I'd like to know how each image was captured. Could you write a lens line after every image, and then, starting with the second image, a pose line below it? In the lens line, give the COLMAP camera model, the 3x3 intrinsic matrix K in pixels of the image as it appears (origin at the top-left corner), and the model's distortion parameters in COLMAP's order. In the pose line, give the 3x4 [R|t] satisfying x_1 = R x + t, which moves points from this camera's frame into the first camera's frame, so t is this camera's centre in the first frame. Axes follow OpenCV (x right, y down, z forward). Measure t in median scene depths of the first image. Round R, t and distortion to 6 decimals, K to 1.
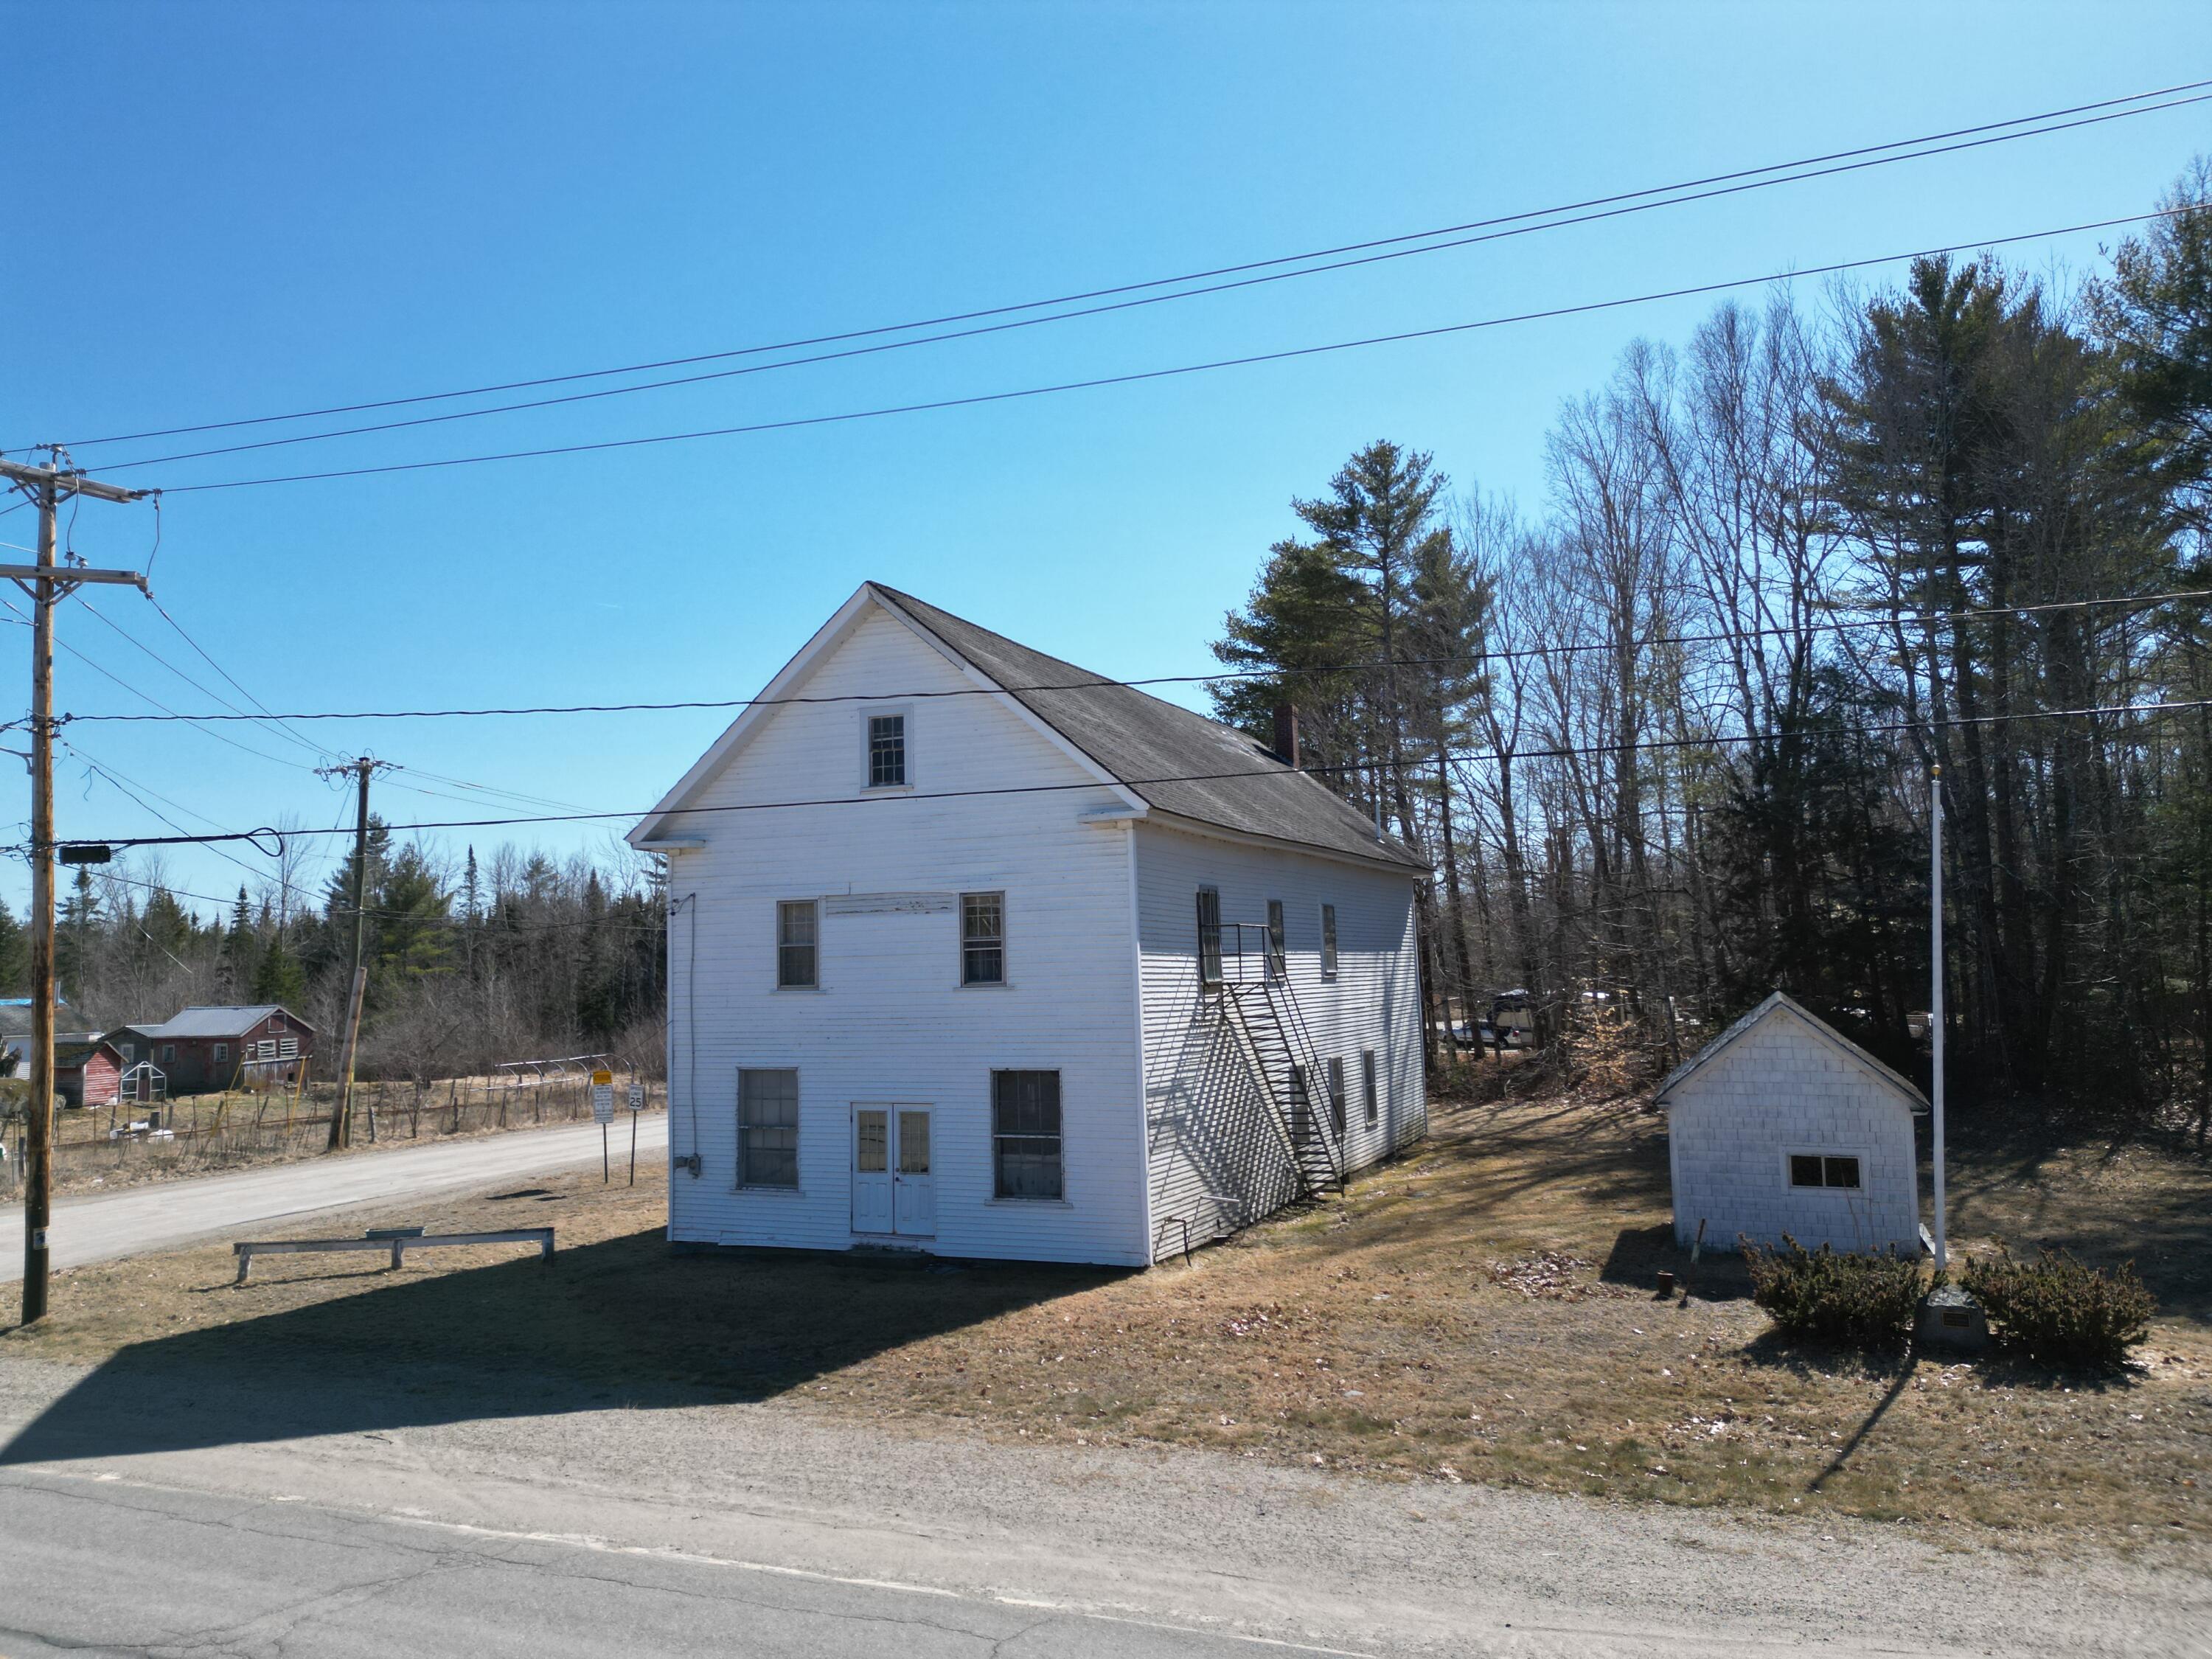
lens RADIAL K [[1547.2, 0, 1091.8], [0, 1547.2, 808.2], [0, 0, 1]] dist [0.056889, -0.043129]
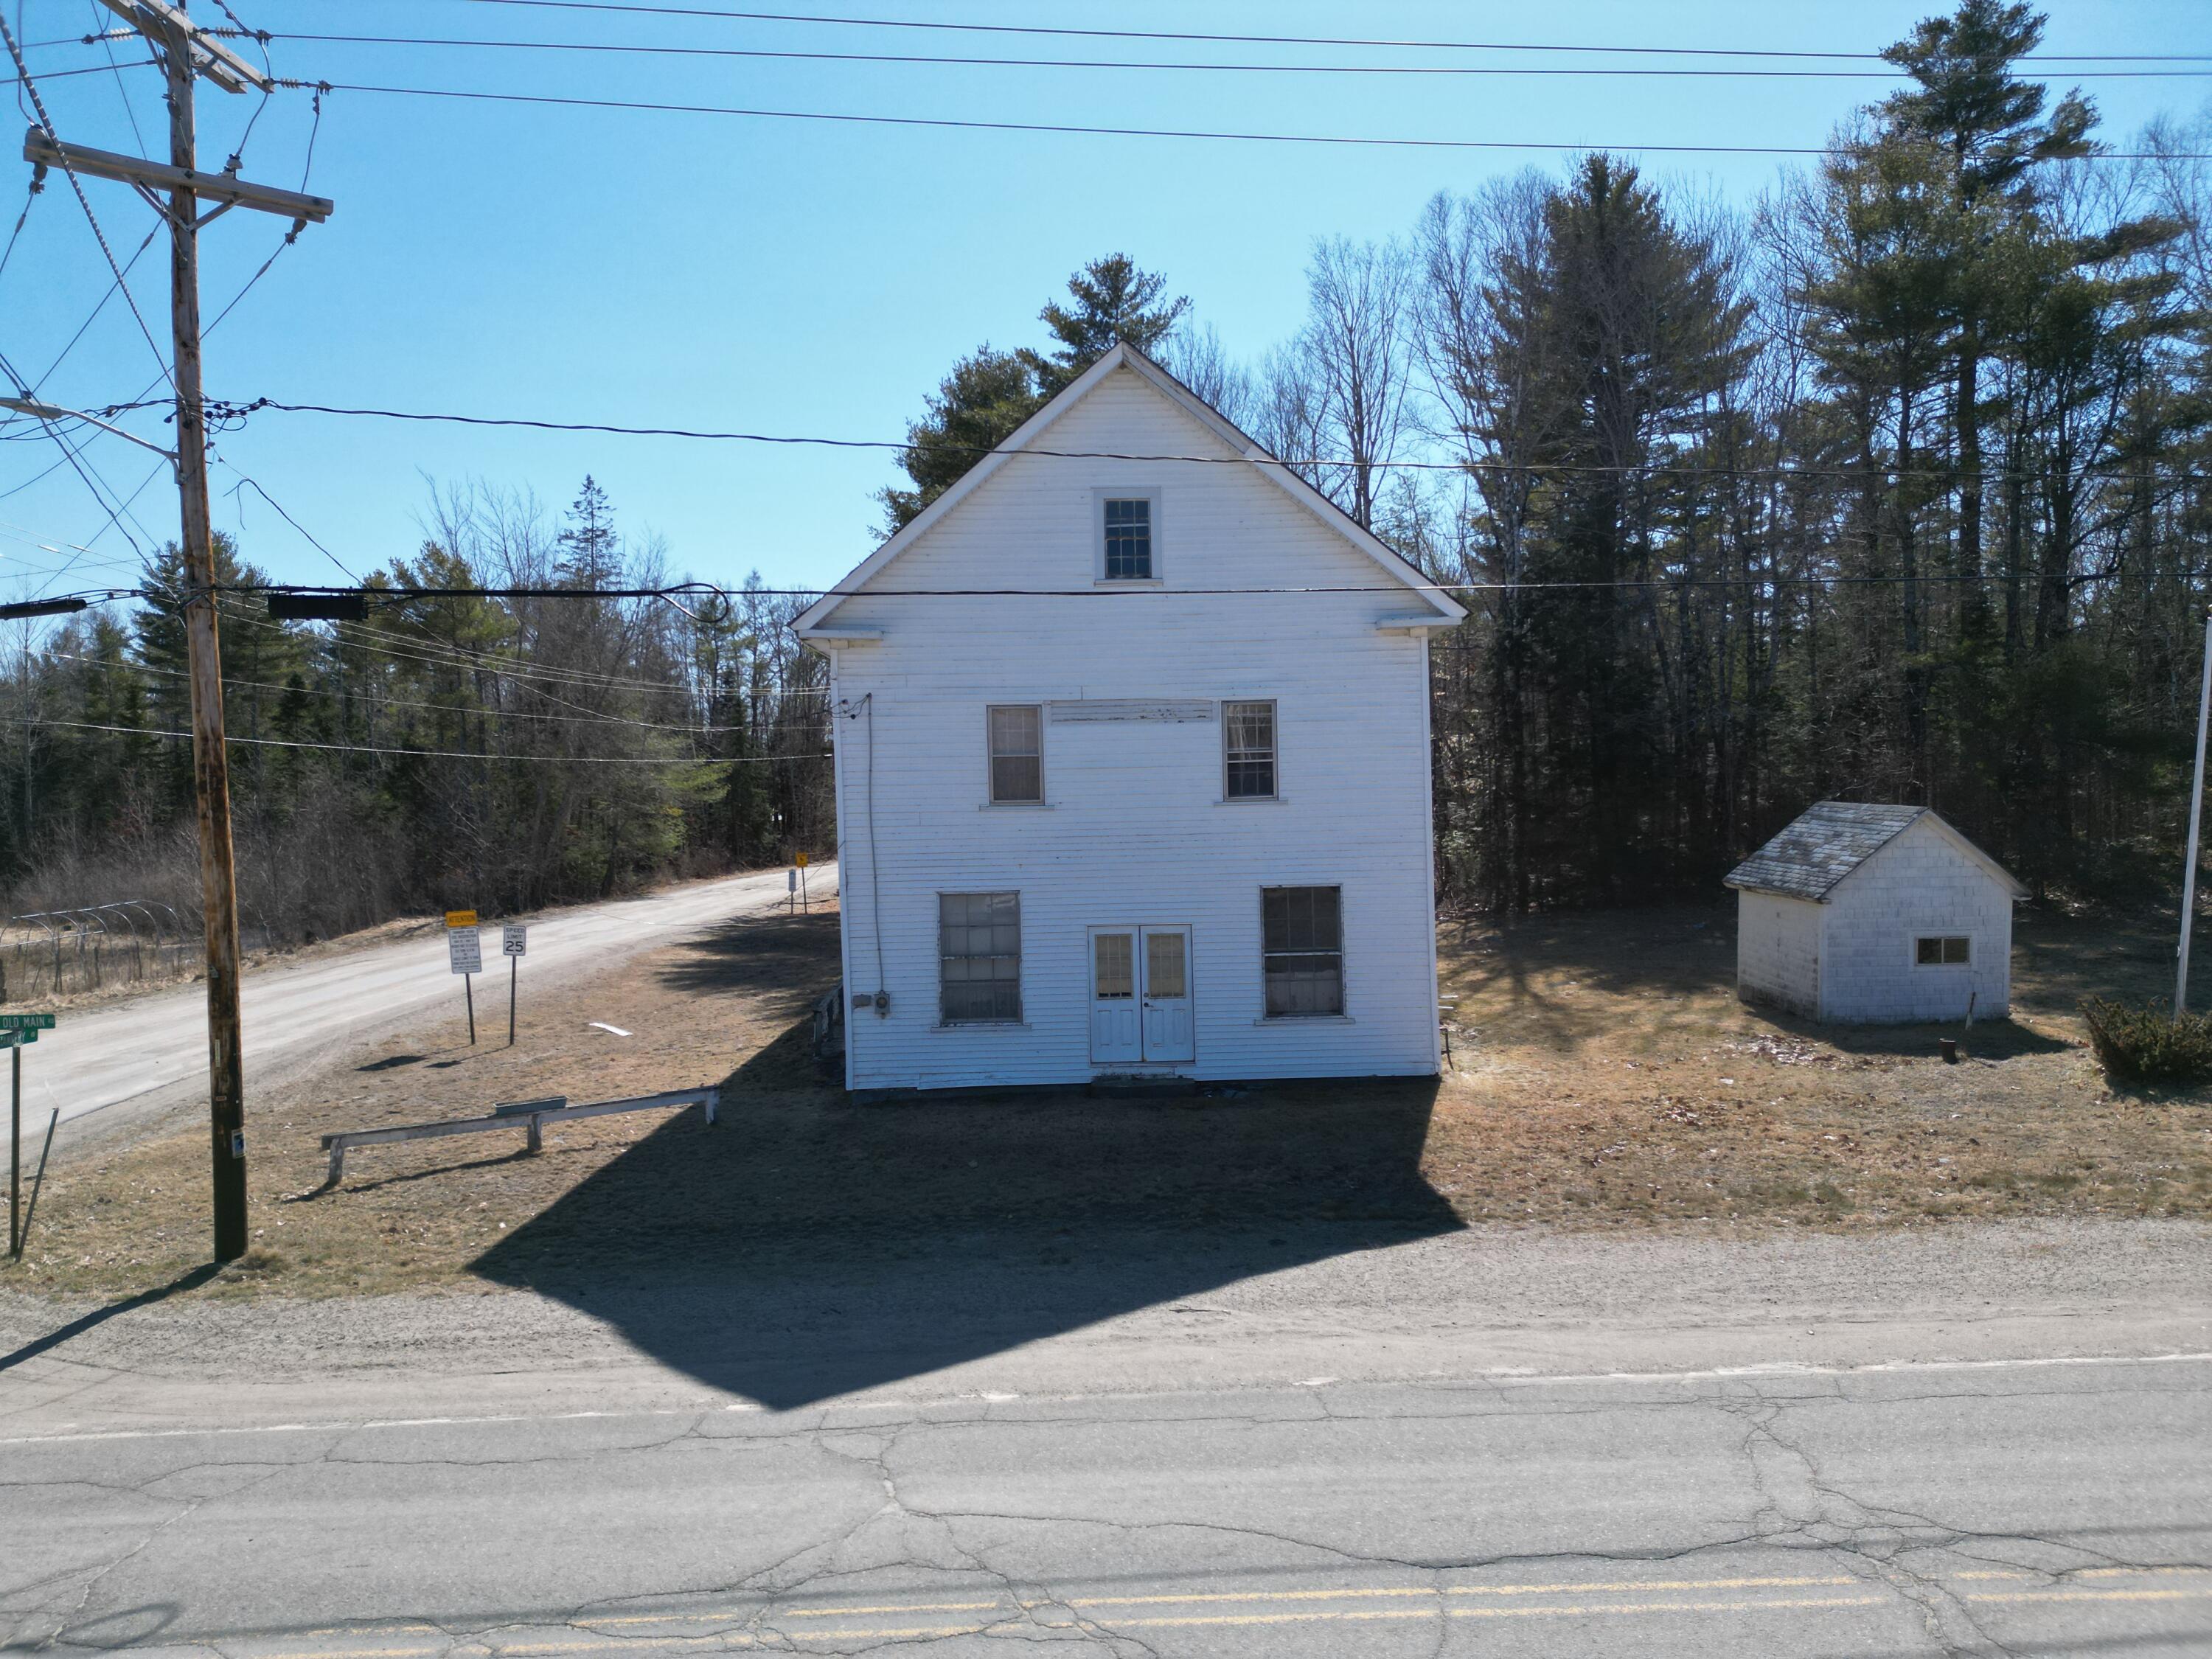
lens RADIAL K [[1547.2, 0, 1105.1], [0, 1547.2, 831.8], [0, 0, 1]] dist [0.056889, -0.043129]
pose [[0.909254, -0.009890, 0.416123, -0.533479], [-0.041266, 0.992651, 0.113762, 0.030026], [-0.414190, -0.120610, 0.902164, 0.180806]]
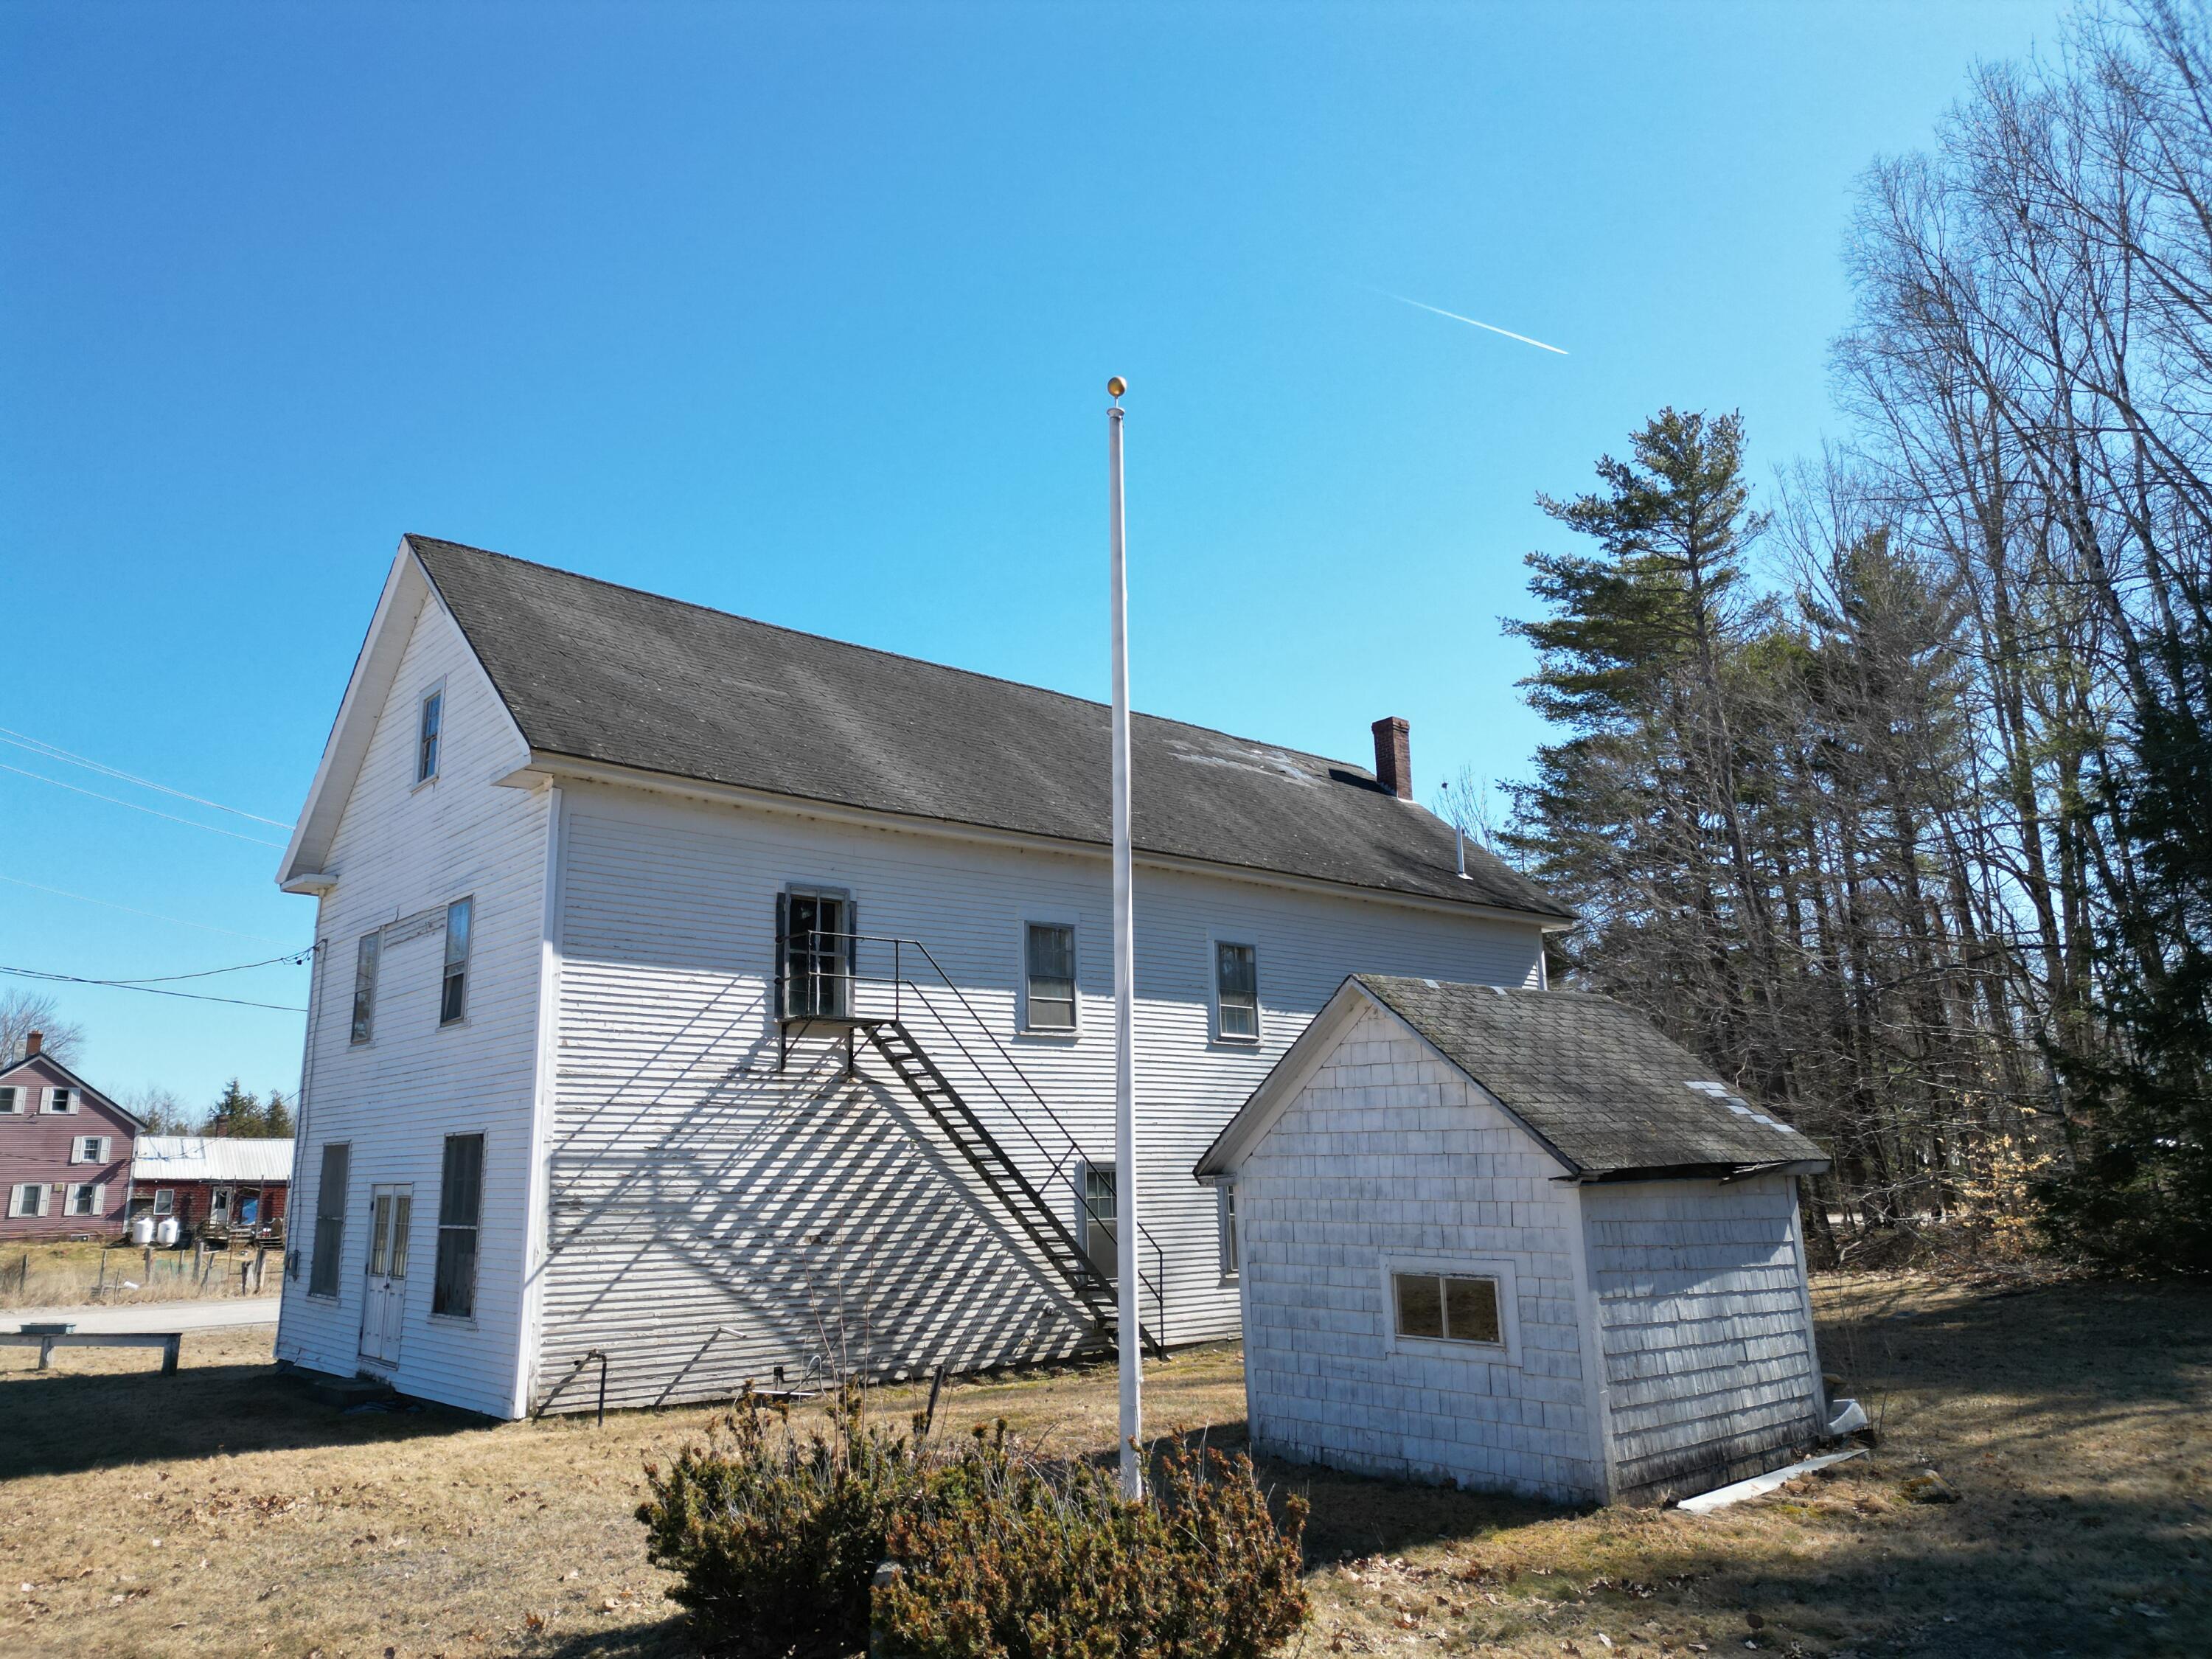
lens RADIAL K [[1547.2, 0, 1095.1], [0, 1547.2, 822.5], [0, 0, 1]] dist [0.056889, -0.043129]
pose [[0.910949, -0.079629, -0.404761, 0.516129], [0.036033, 0.992802, -0.114219, 0.114803], [0.410943, 0.089463, 0.907261, 0.425865]]
